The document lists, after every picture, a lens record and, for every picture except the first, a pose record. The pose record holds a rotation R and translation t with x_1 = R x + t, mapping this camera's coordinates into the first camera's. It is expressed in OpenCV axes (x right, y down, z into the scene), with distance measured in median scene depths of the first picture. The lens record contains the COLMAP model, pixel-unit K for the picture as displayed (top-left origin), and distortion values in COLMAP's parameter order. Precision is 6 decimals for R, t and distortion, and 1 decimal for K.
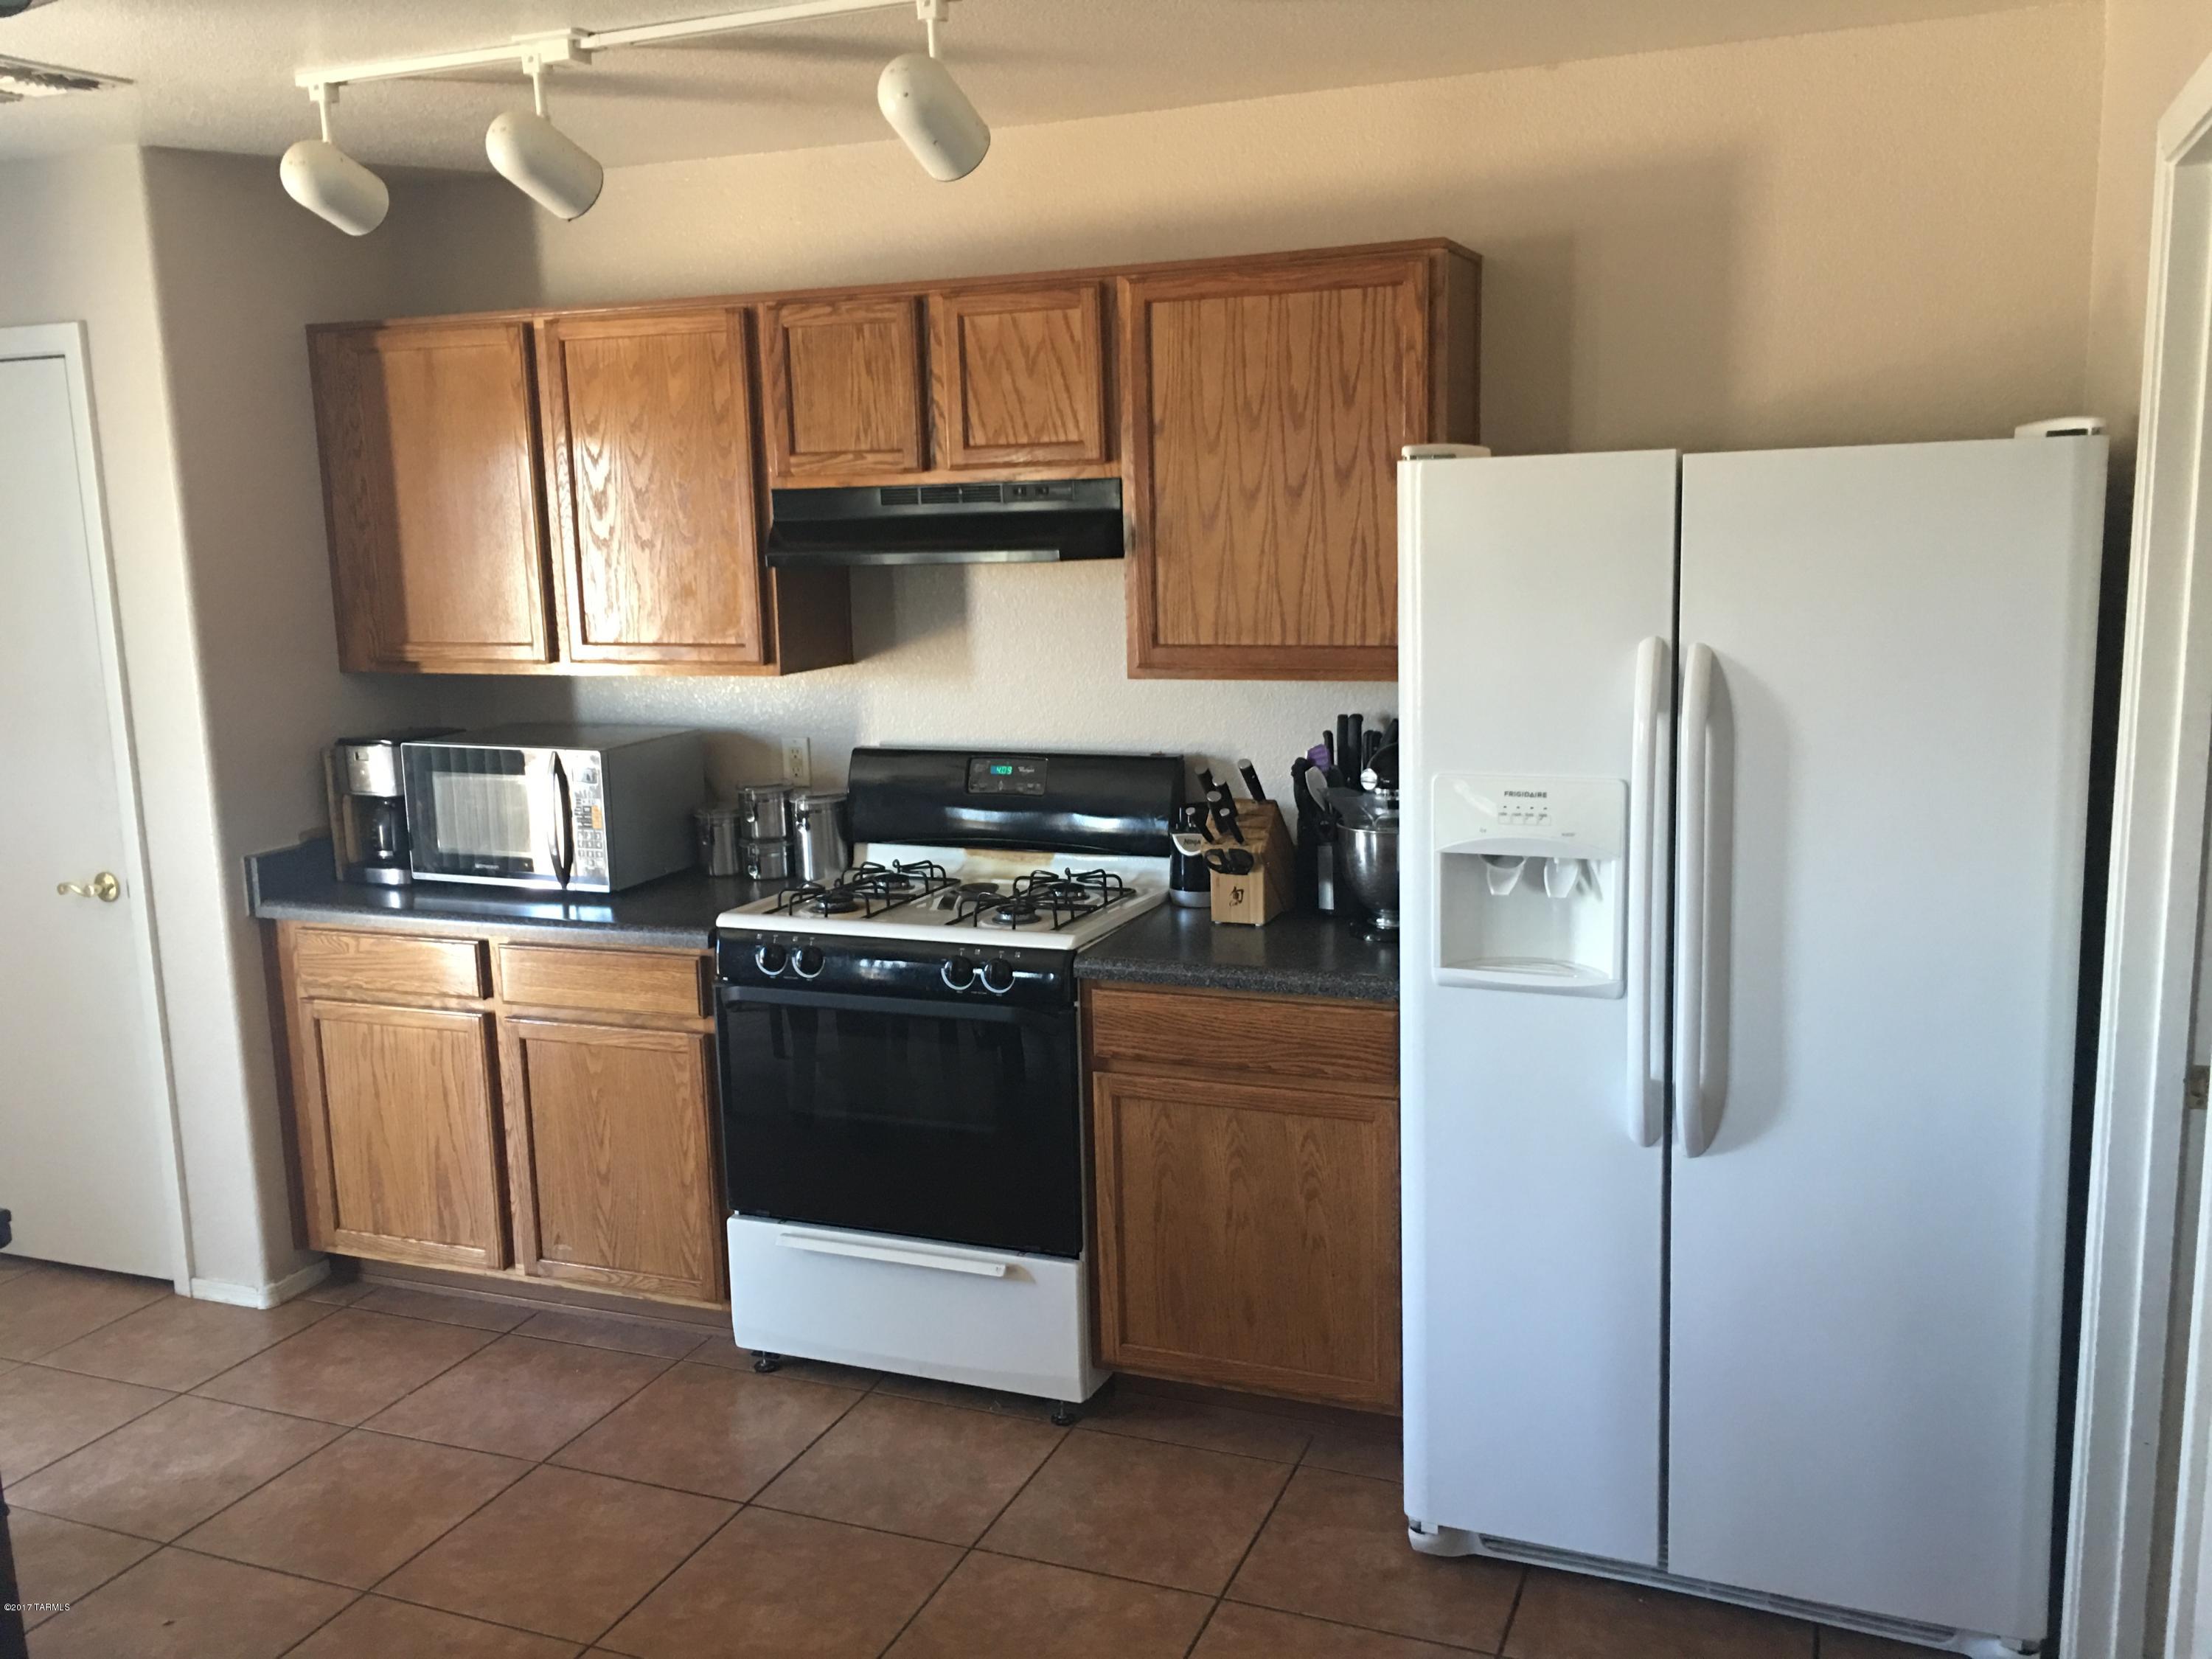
lens RADIAL K [[1833.0, 0, 1106.0], [0, 1833.0, 829.5], [0, 0, 1]] dist [0.084473, -0.111696]
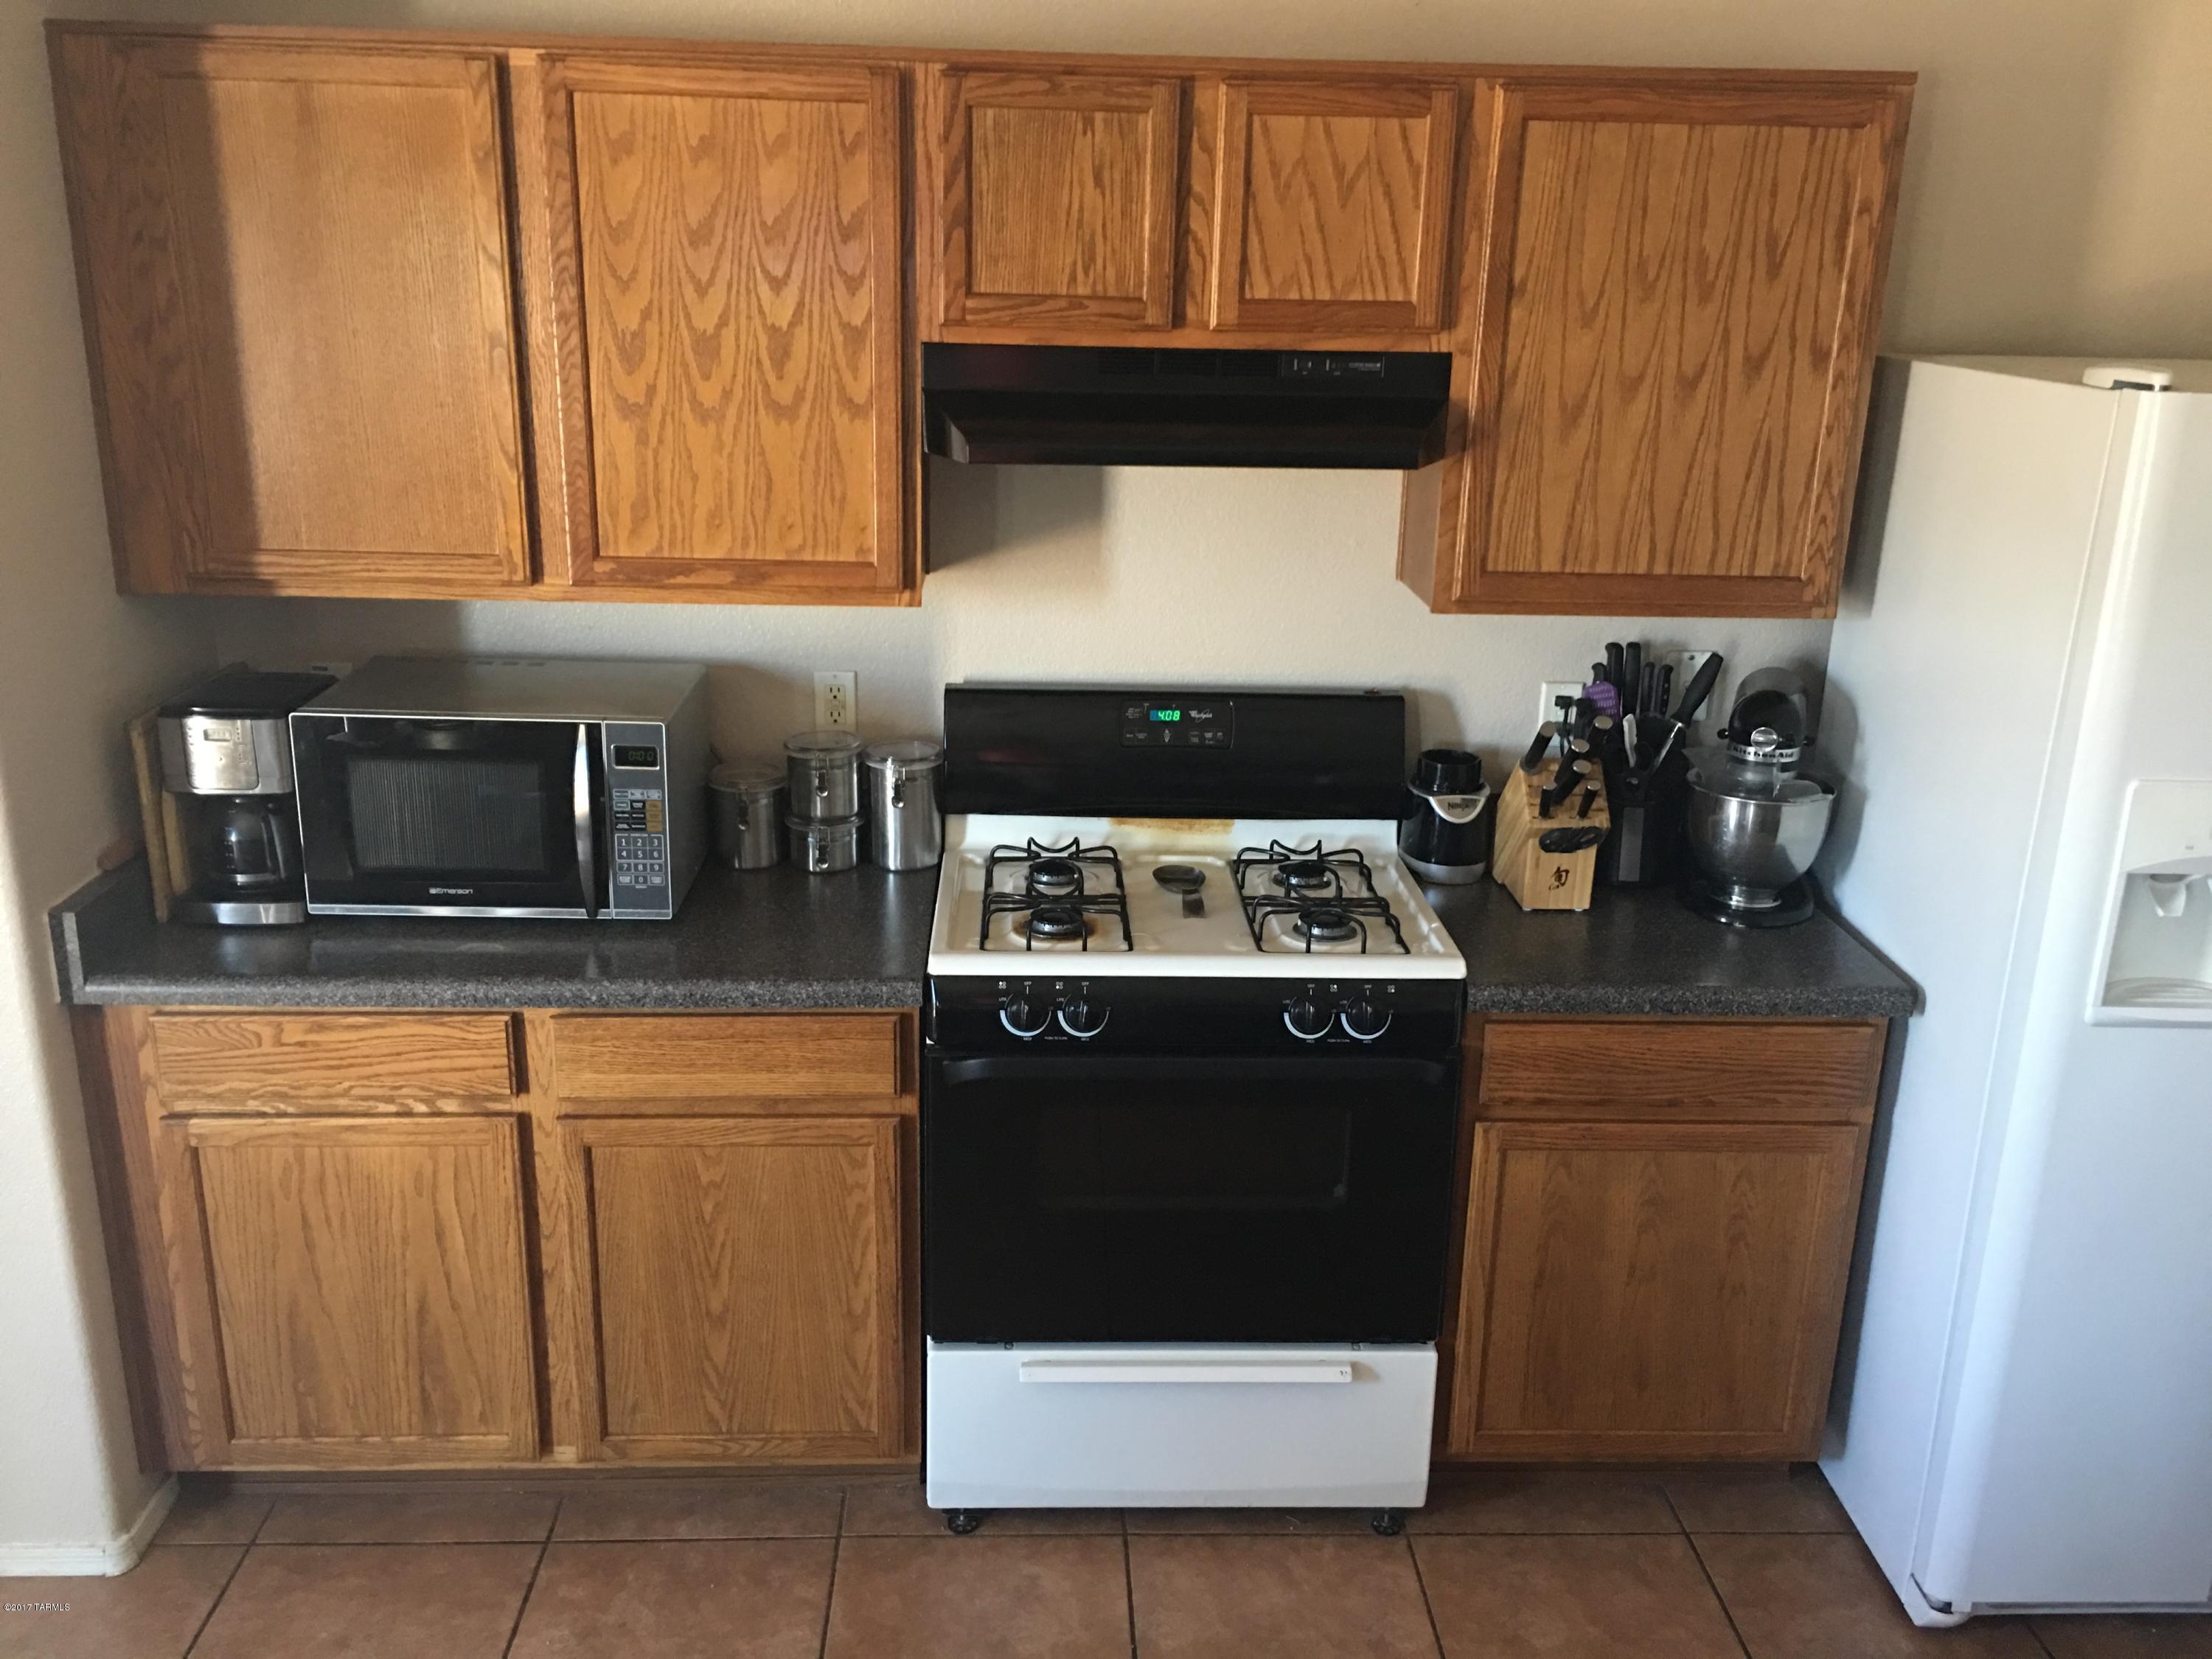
lens RADIAL K [[1833.0, 0, 1106.0], [0, 1833.0, 829.5], [0, 0, 1]] dist [0.084473, -0.111696]
pose [[0.913434, -0.075241, 0.399970, -0.430875], [0.022617, 0.990628, 0.134701, -0.098264], [-0.406357, -0.113995, 0.906576, 0.328835]]
